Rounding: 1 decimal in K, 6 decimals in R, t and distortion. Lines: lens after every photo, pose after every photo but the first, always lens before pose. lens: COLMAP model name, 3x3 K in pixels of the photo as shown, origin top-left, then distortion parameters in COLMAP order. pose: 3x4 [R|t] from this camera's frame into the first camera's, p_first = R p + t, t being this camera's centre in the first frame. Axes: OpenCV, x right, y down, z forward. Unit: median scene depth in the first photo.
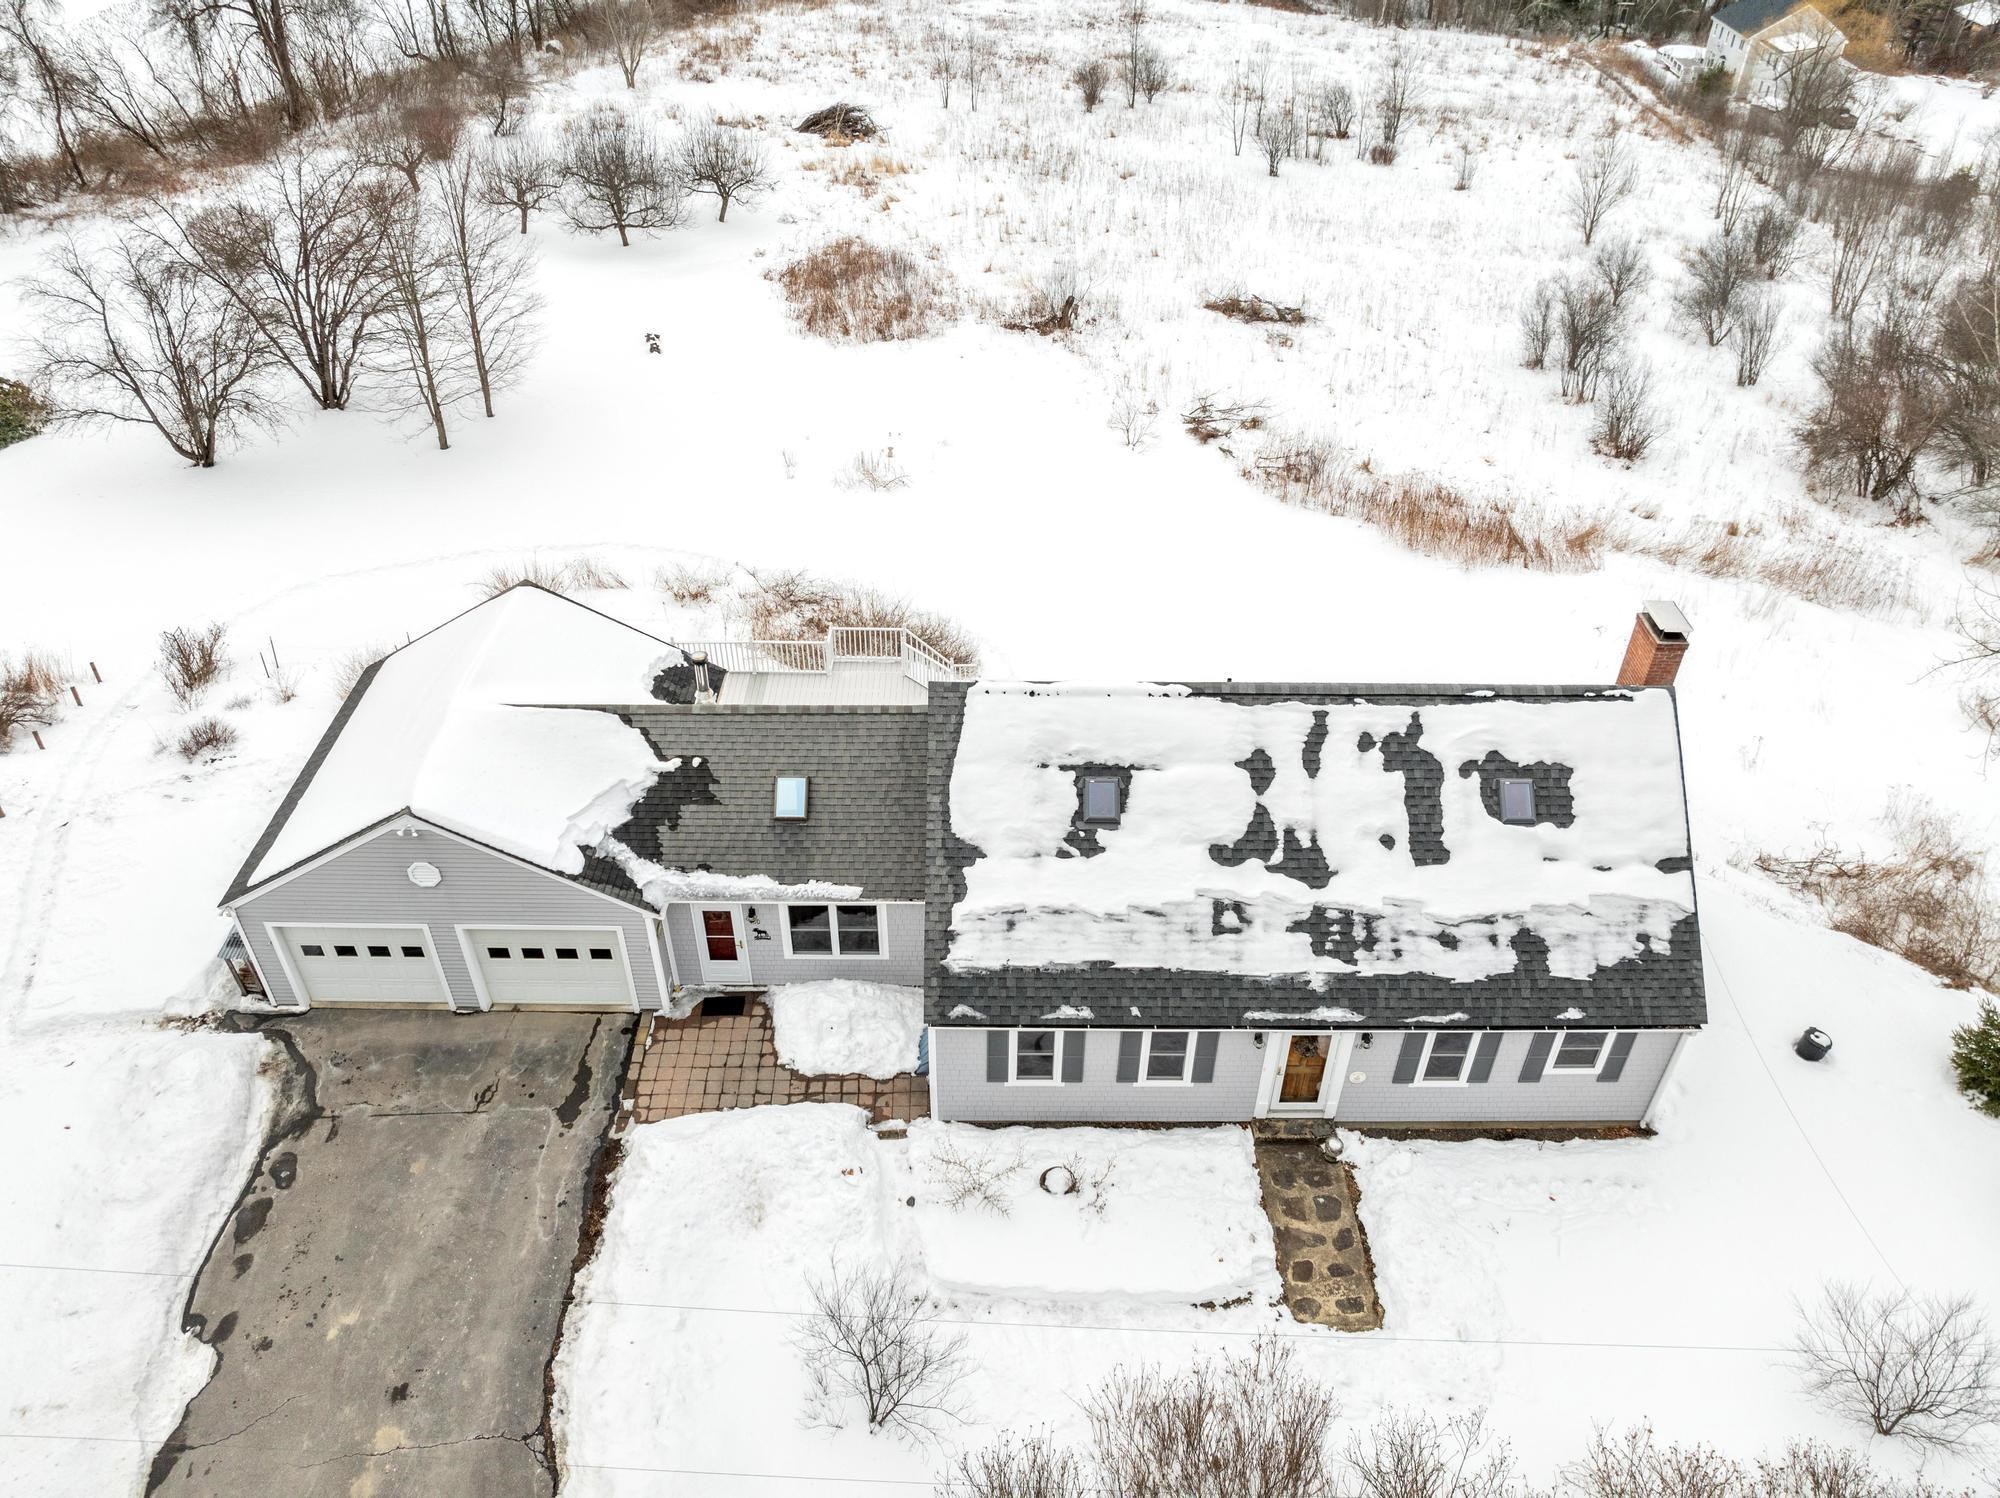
lens RADIAL K [[1409.5, 0, 989.8], [0, 1409.5, 748.5], [0, 0, 1]] dist [-0.041497, 0.002521]
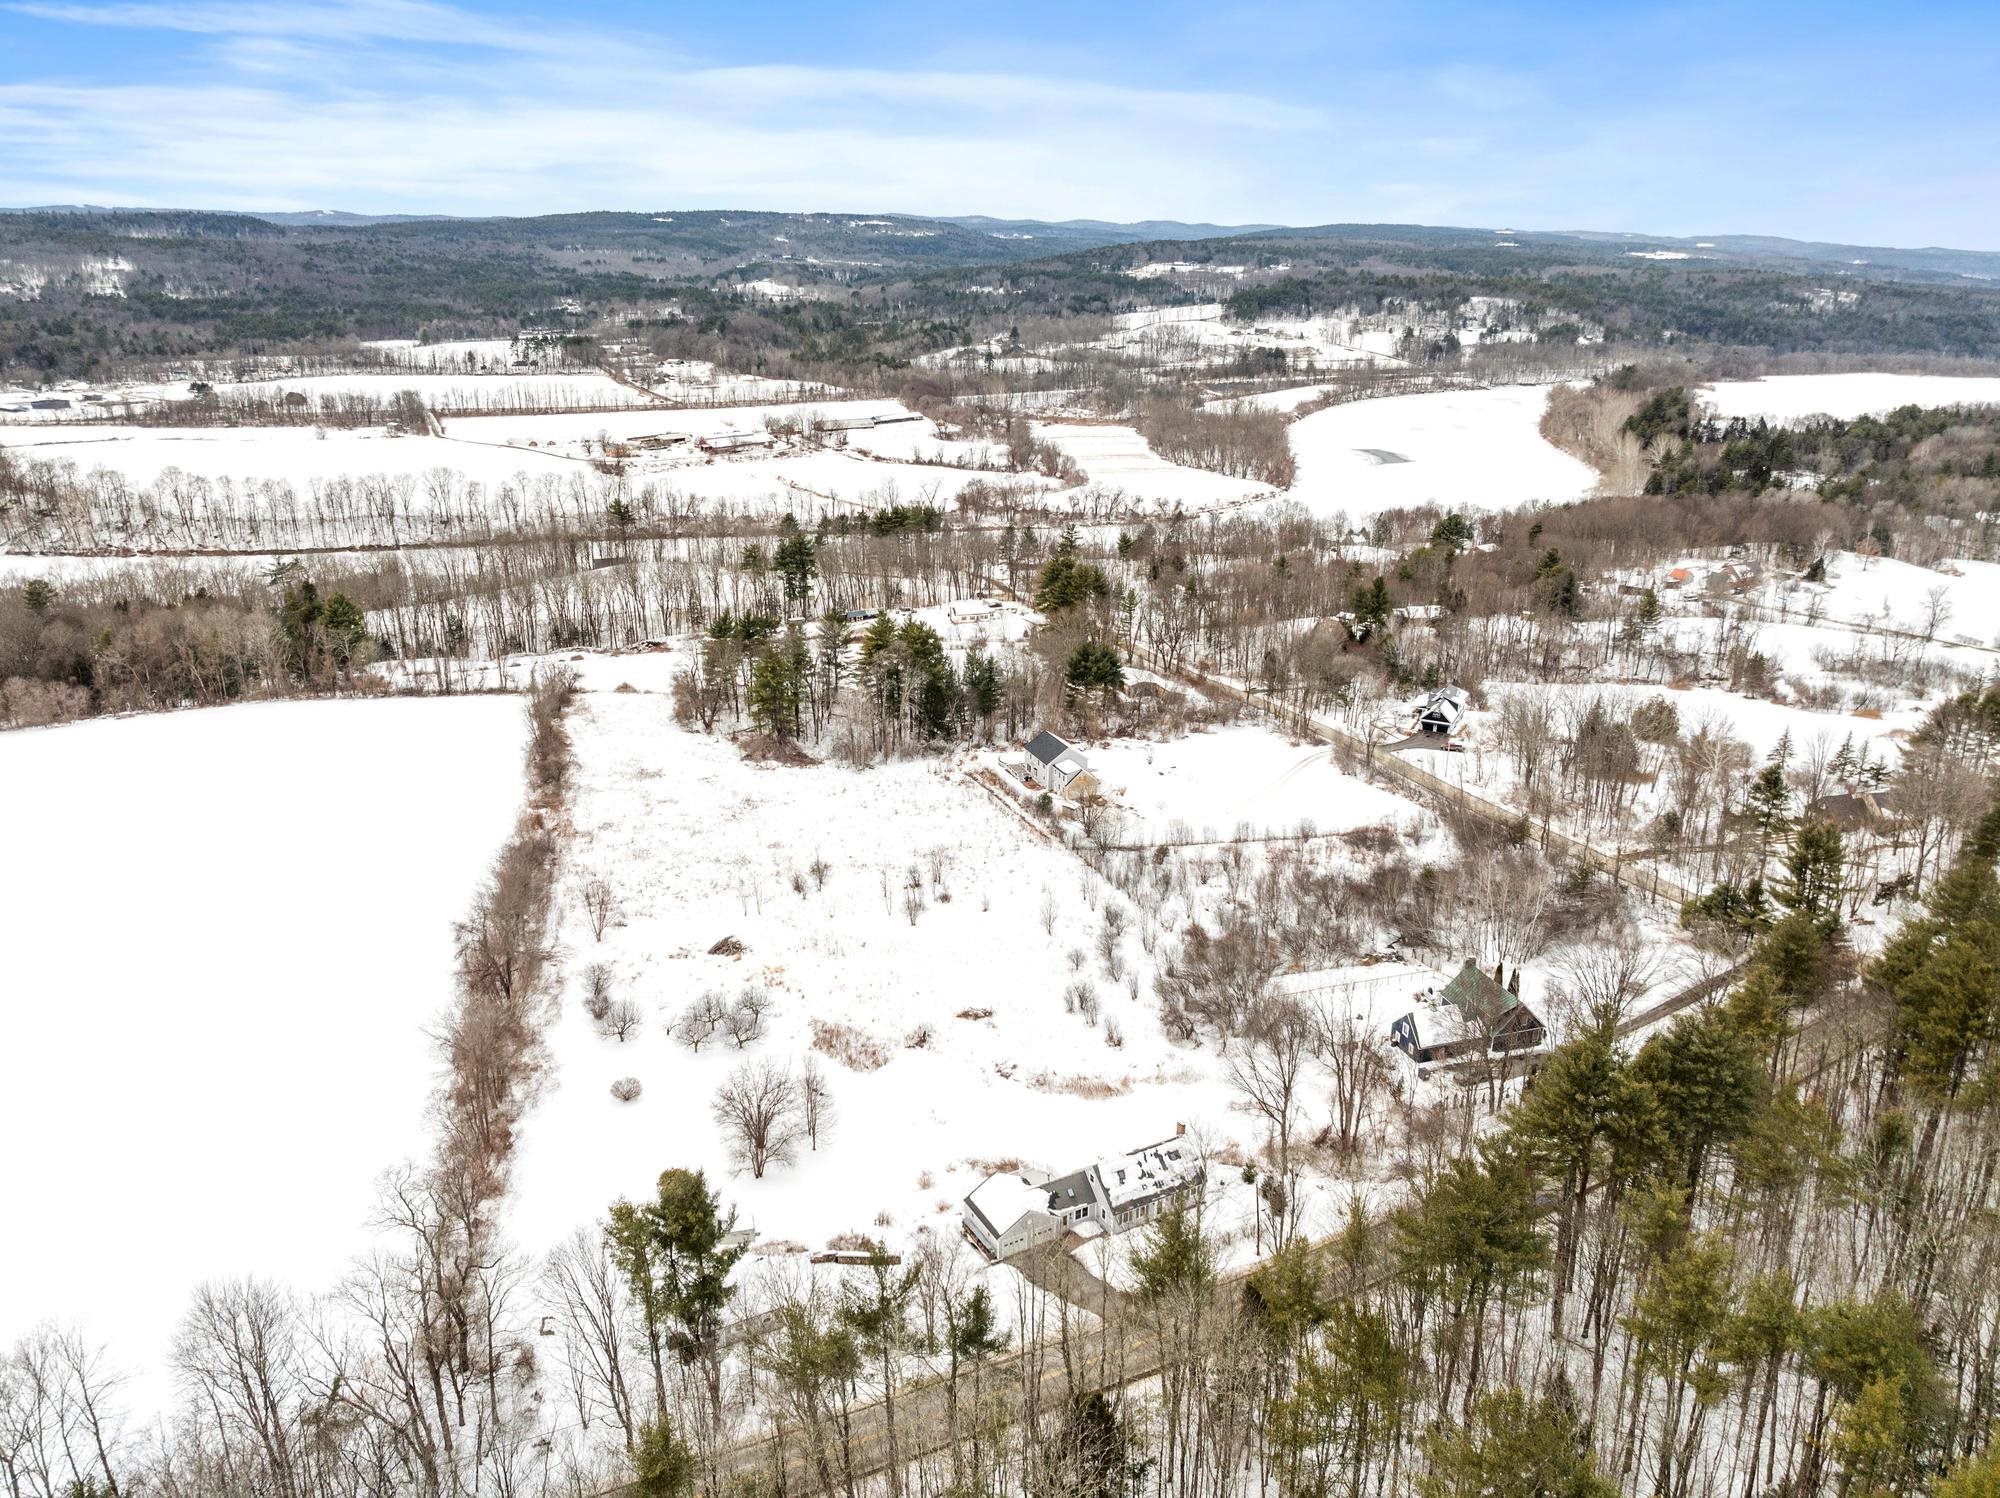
lens RADIAL K [[1409.5, 0, 992.6], [0, 1409.5, 745.6], [0, 0, 1]] dist [-0.041497, 0.002521]
pose [[0.873902, -0.158871, 0.459407, -3.111176], [0.292881, 0.926368, -0.236776, -0.444650], [-0.387963, 0.341471, 0.856085, -5.018223]]
